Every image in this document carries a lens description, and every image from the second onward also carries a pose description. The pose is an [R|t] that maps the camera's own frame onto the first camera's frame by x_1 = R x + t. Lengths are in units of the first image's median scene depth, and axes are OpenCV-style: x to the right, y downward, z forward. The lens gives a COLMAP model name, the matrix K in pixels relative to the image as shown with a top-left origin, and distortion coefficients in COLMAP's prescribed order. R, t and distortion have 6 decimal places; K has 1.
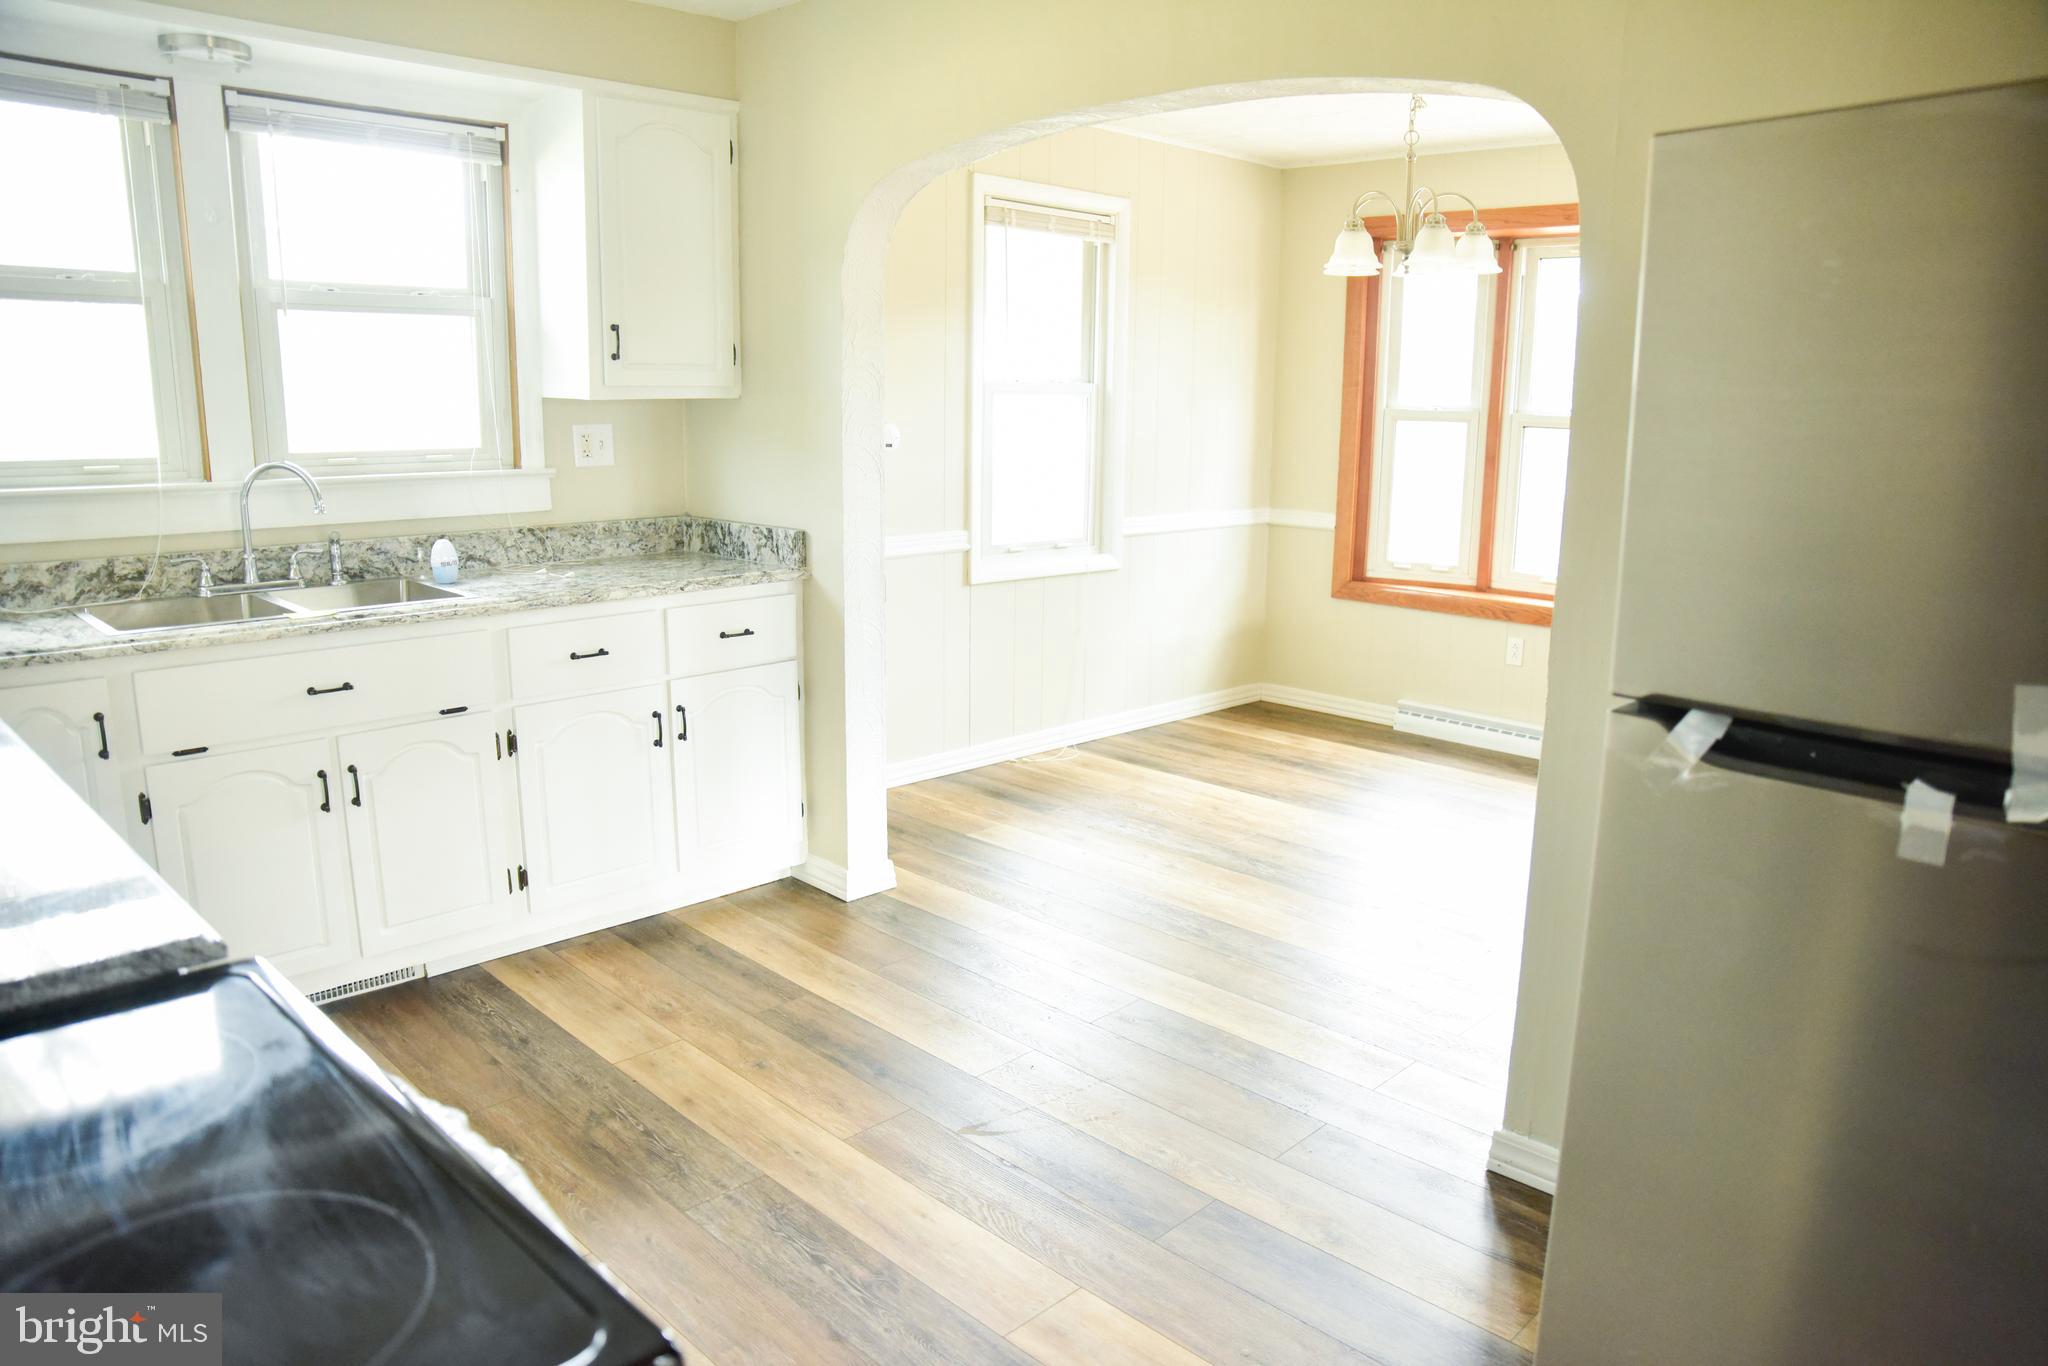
lens RADIAL K [[1390.5, 0, 1041.2], [0, 1390.5, 697.6], [0, 0, 1]] dist [-0.133814, 0.087012]
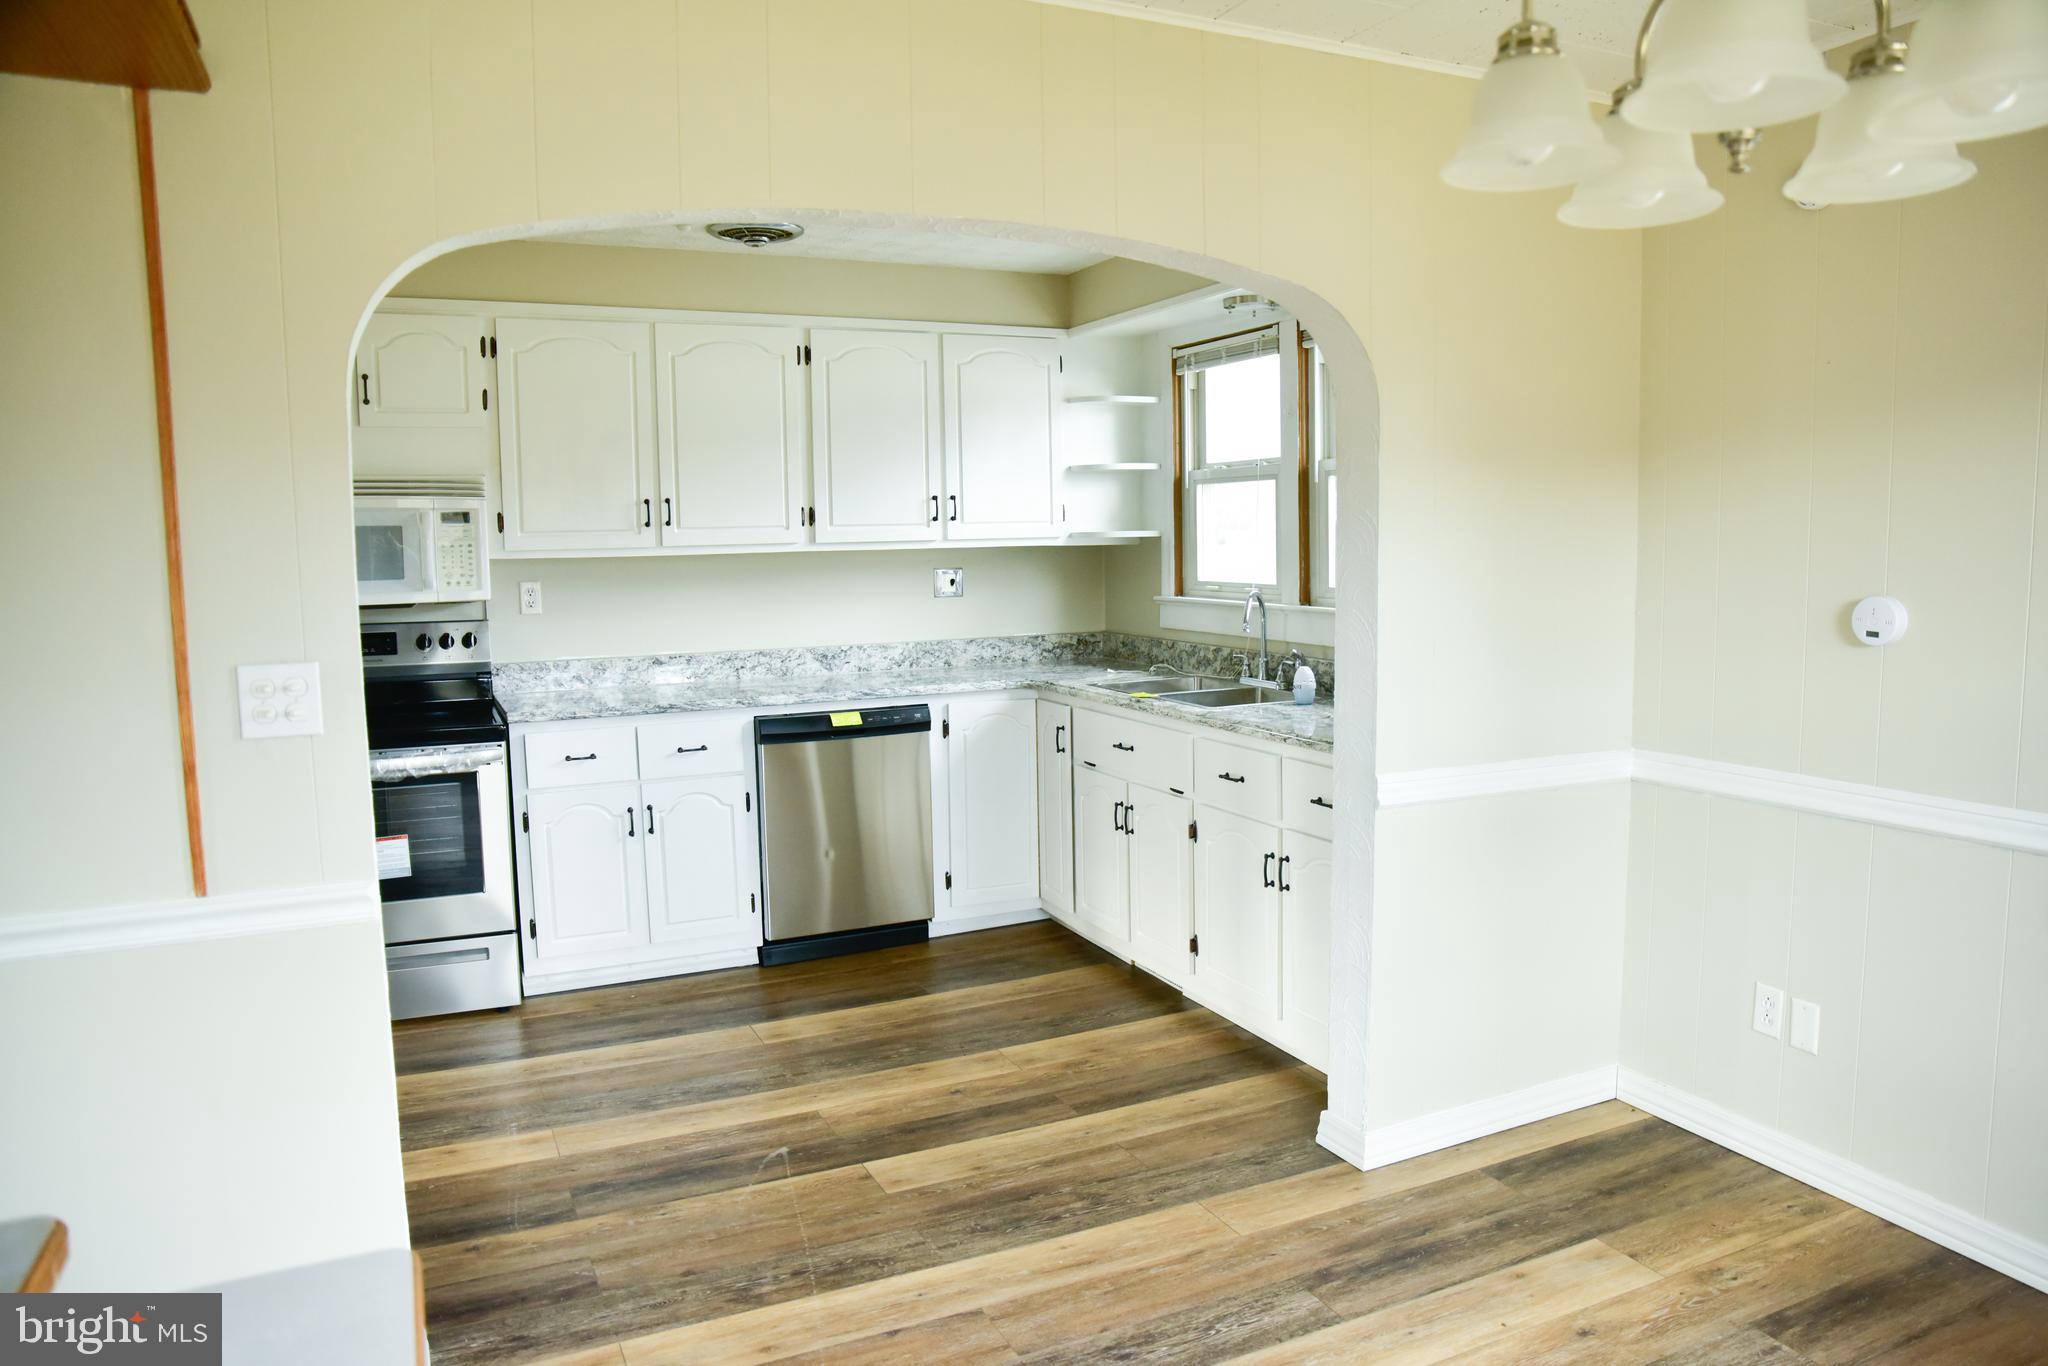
lens RADIAL K [[1390.5, 0, 1040.7], [0, 1390.5, 679.7], [0, 0, 1]] dist [-0.133814, 0.087012]
pose [[-0.335943, 0.089947, -0.937578, 0.809888], [-0.196136, 0.966927, 0.163040, -0.274778], [0.921235, 0.238665, -0.307190, 1.248841]]
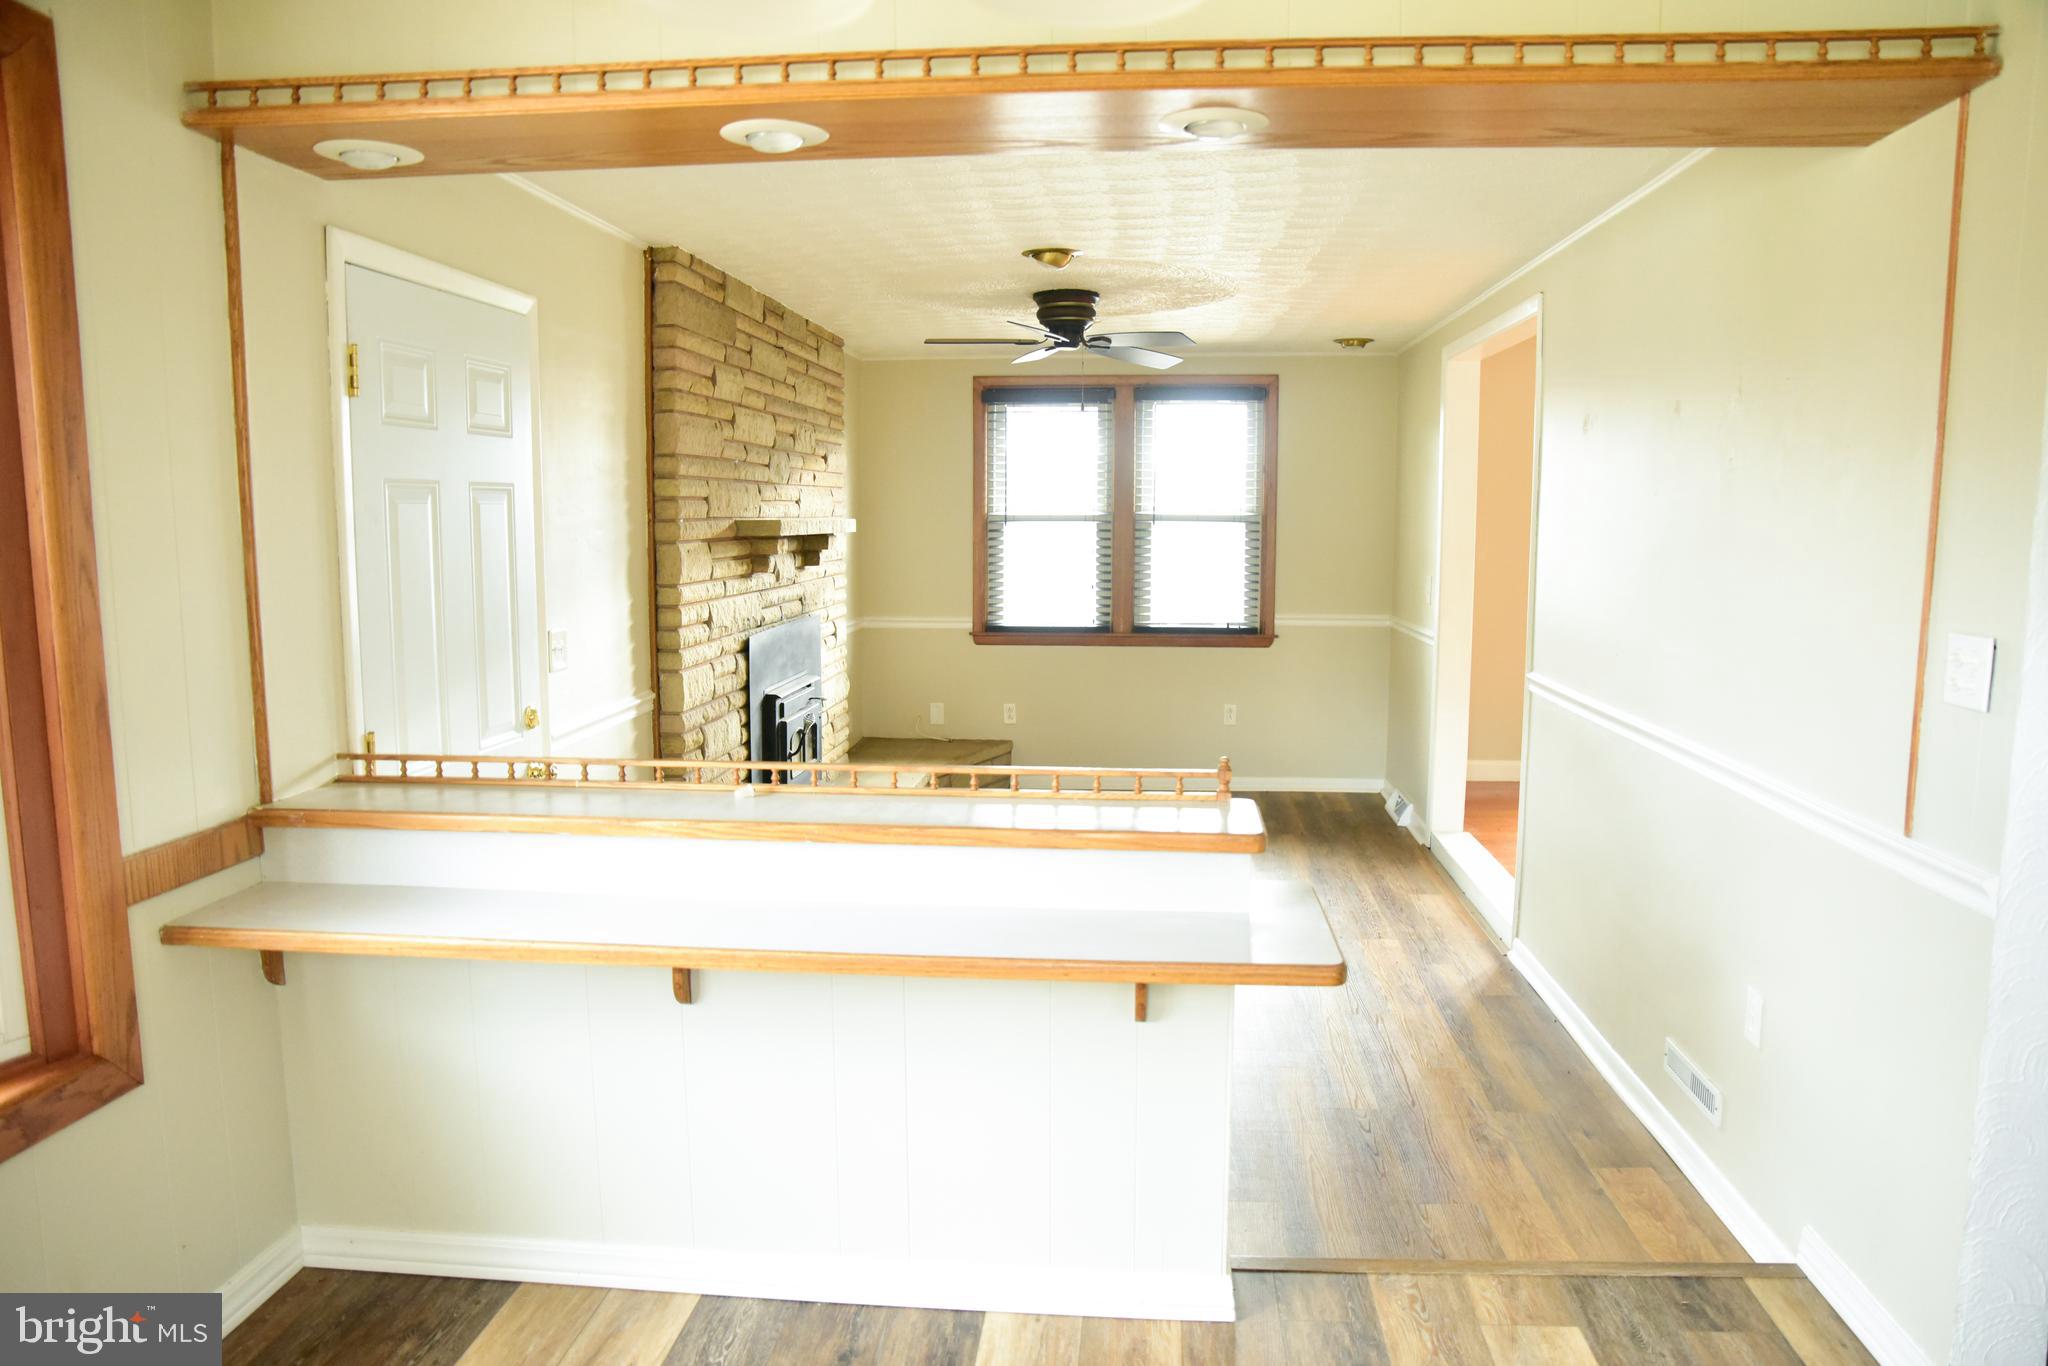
lens RADIAL K [[1390.5, 0, 1038.9], [0, 1390.5, 690.3], [0, 0, 1]] dist [-0.133814, 0.087012]
pose [[-0.641835, -0.115360, 0.758116, 0.130962], [0.152980, 0.949486, 0.273995, -0.325552], [-0.751429, 0.291836, -0.591766, 1.439948]]
